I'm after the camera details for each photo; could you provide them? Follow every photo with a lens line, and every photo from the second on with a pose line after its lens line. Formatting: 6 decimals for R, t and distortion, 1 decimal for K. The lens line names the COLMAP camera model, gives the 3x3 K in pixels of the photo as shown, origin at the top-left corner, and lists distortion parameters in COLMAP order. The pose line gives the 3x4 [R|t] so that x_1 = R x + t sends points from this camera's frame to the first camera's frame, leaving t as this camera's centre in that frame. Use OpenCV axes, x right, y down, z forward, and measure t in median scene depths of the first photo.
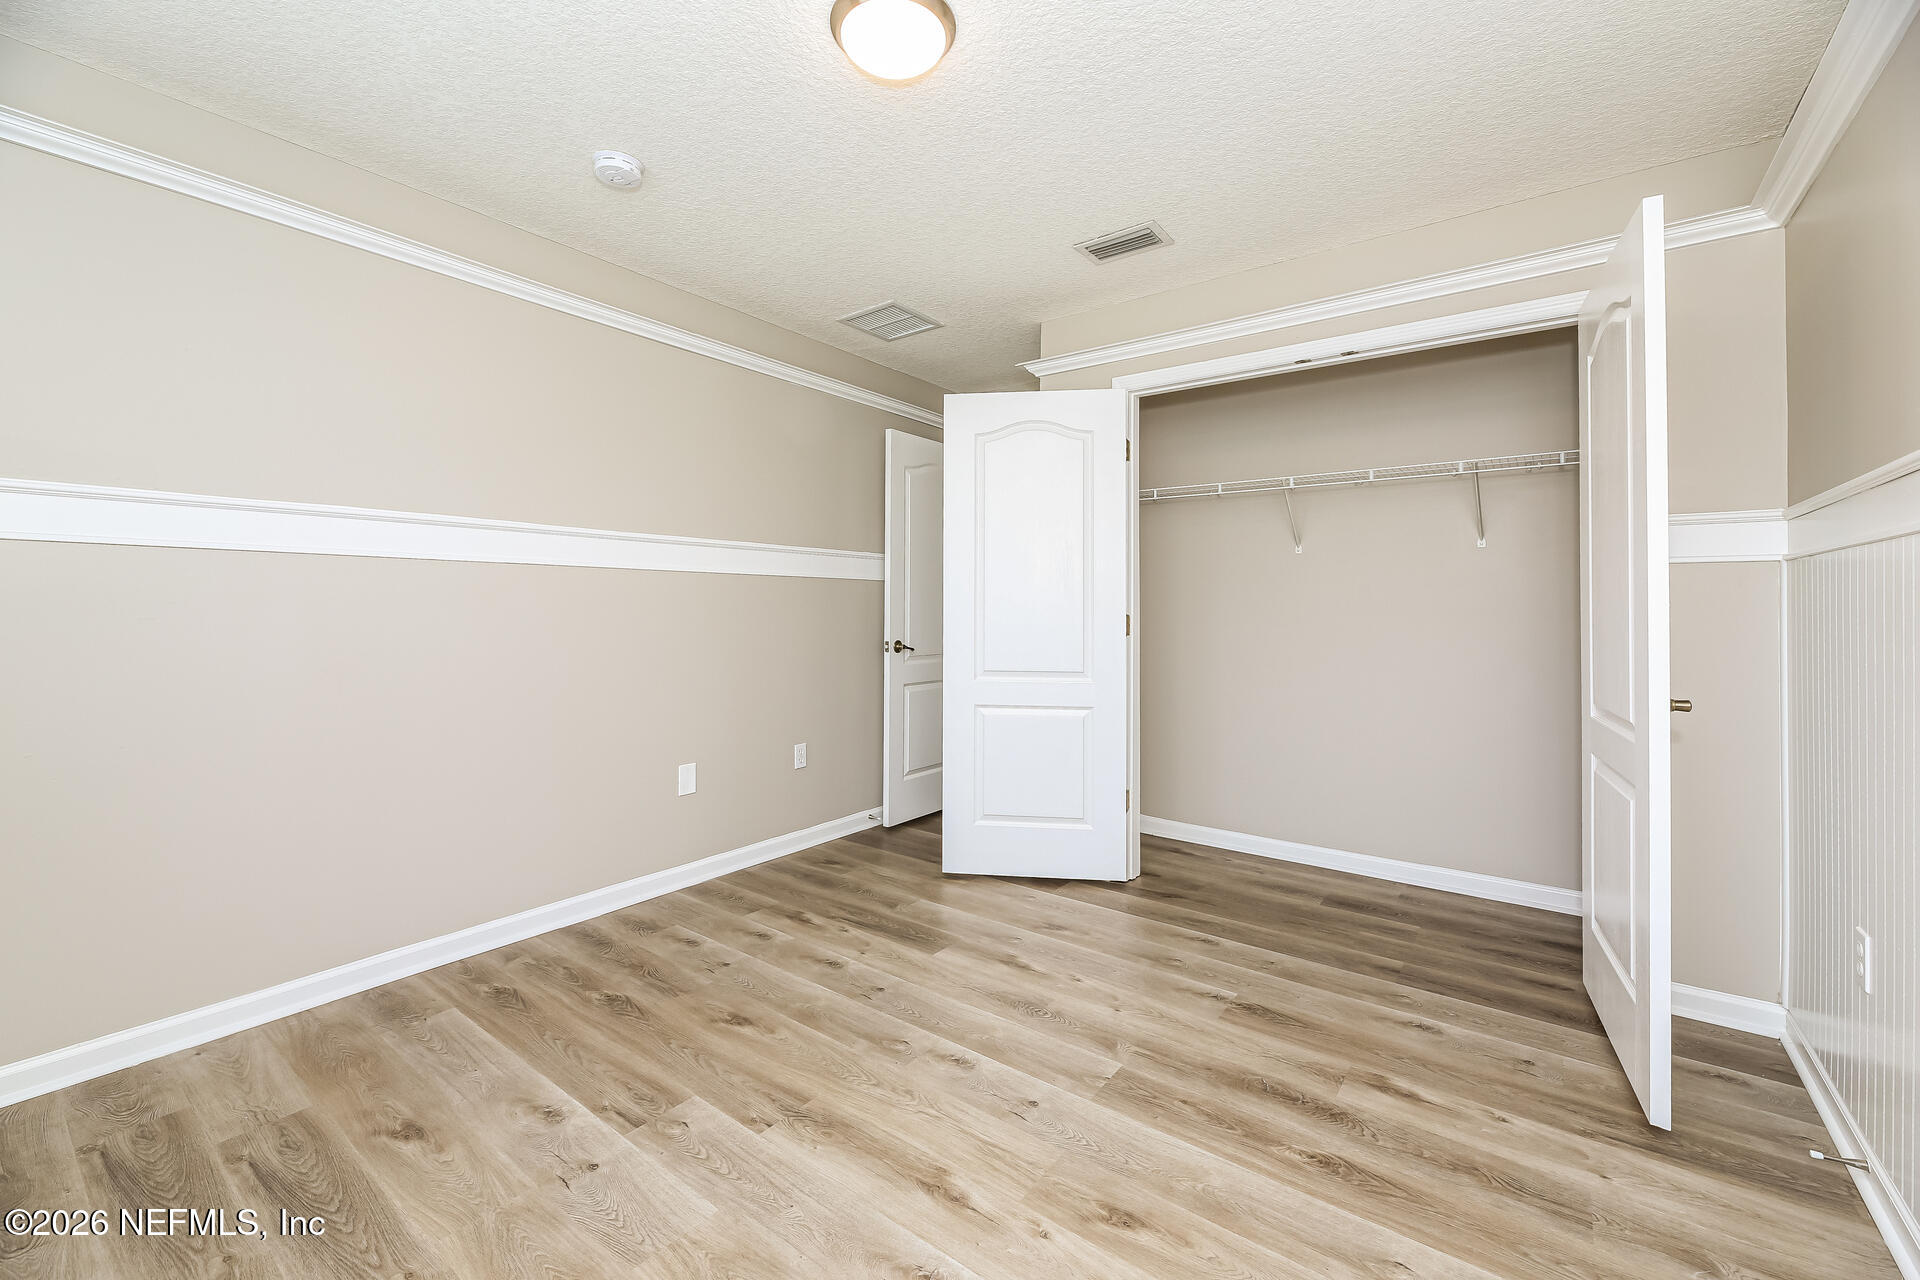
lens RADIAL K [[793.8, 0, 962.9], [0, 793.8, 614.1], [0, 0, 1]] dist [0.001153, -0.000298]
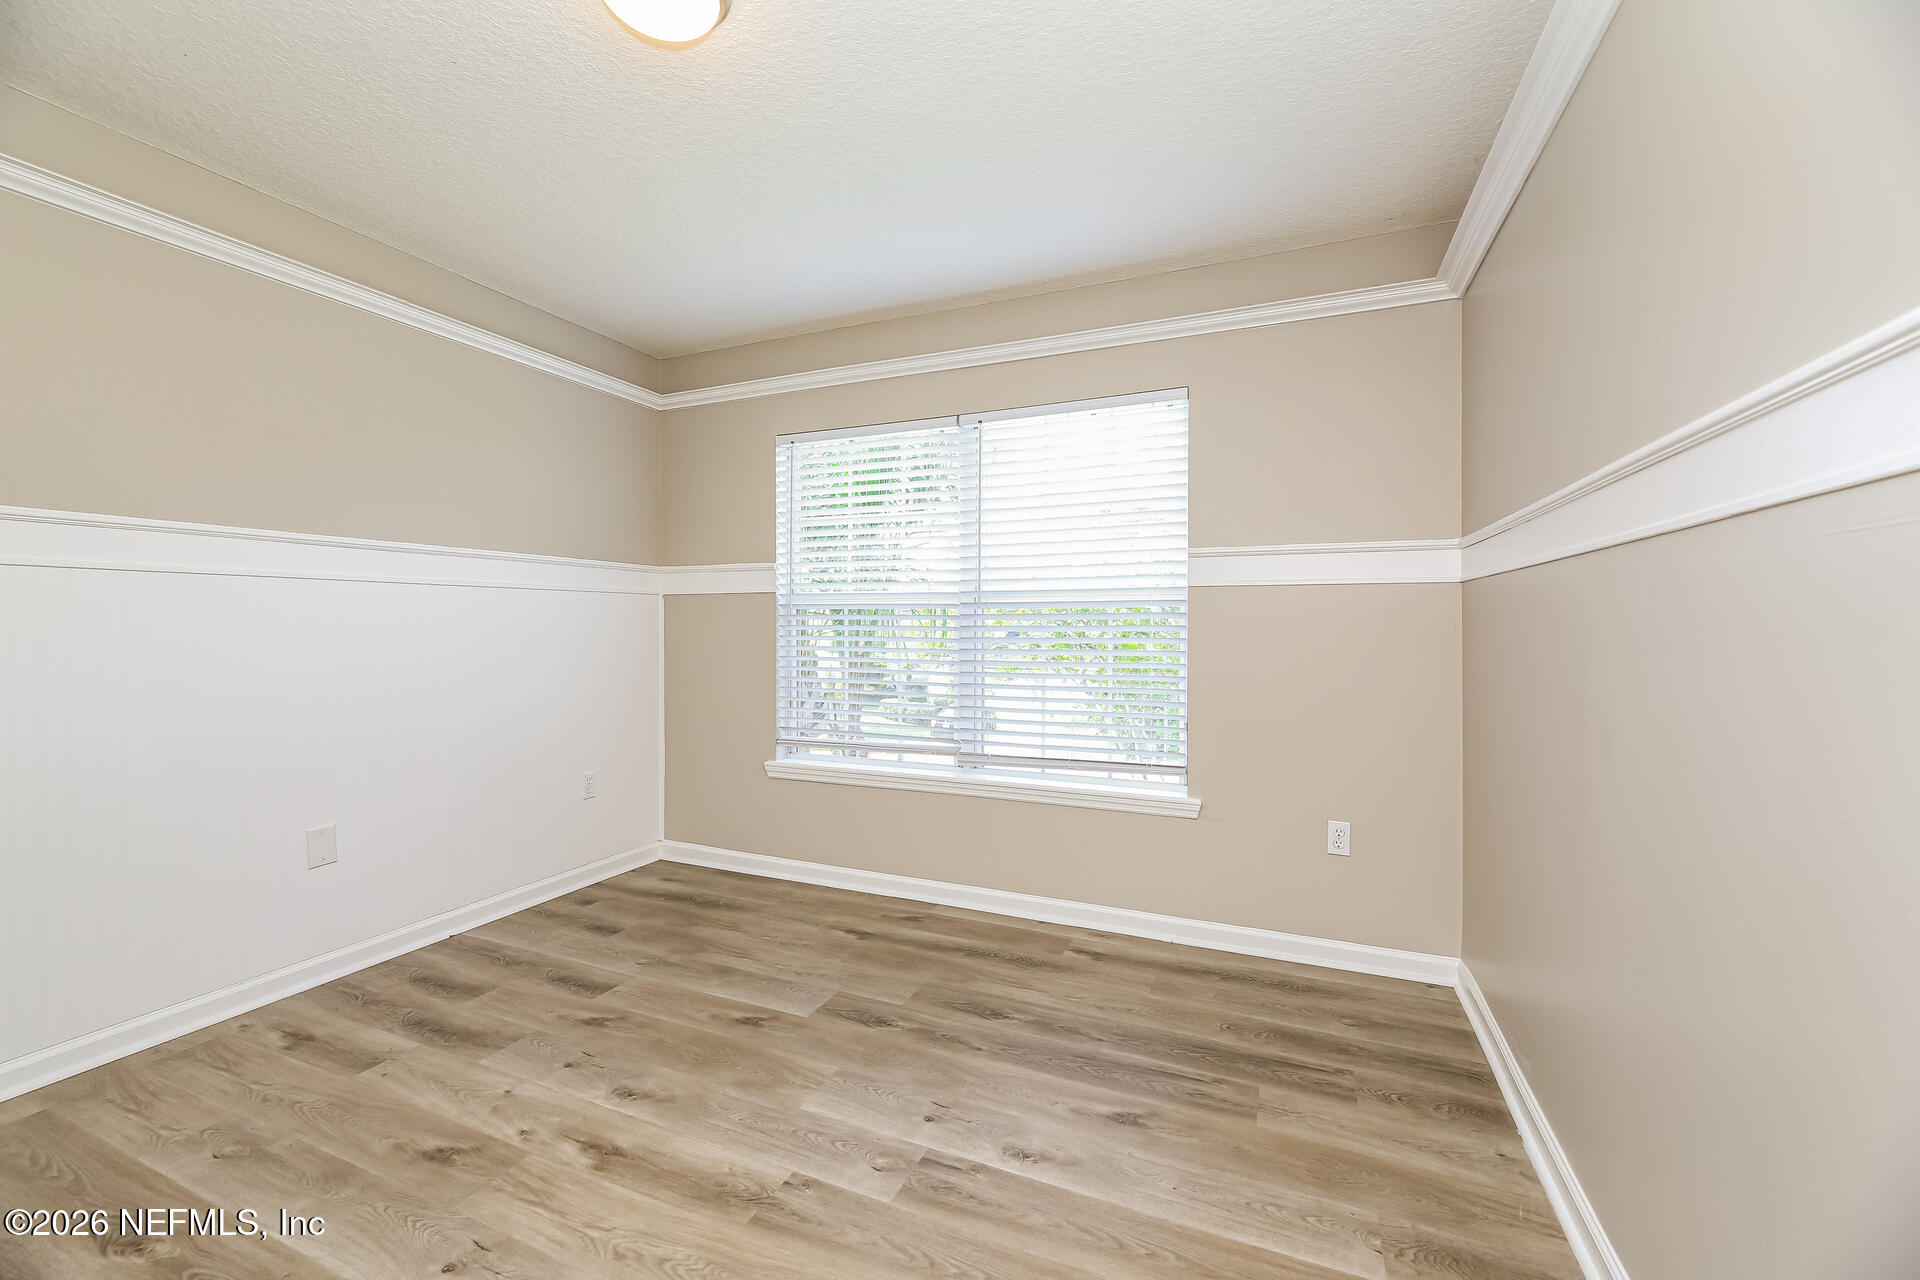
lens RADIAL K [[779.9, 0, 956.9], [0, 779.9, 641.5], [0, 0, 1]] dist [0.001239, 0.000236]
pose [[-0.972516, -0.003430, -0.232813, -0.226622], [-0.010092, 0.999573, 0.027428, -0.020163], [0.232619, 0.029023, -0.972135, 1.954816]]
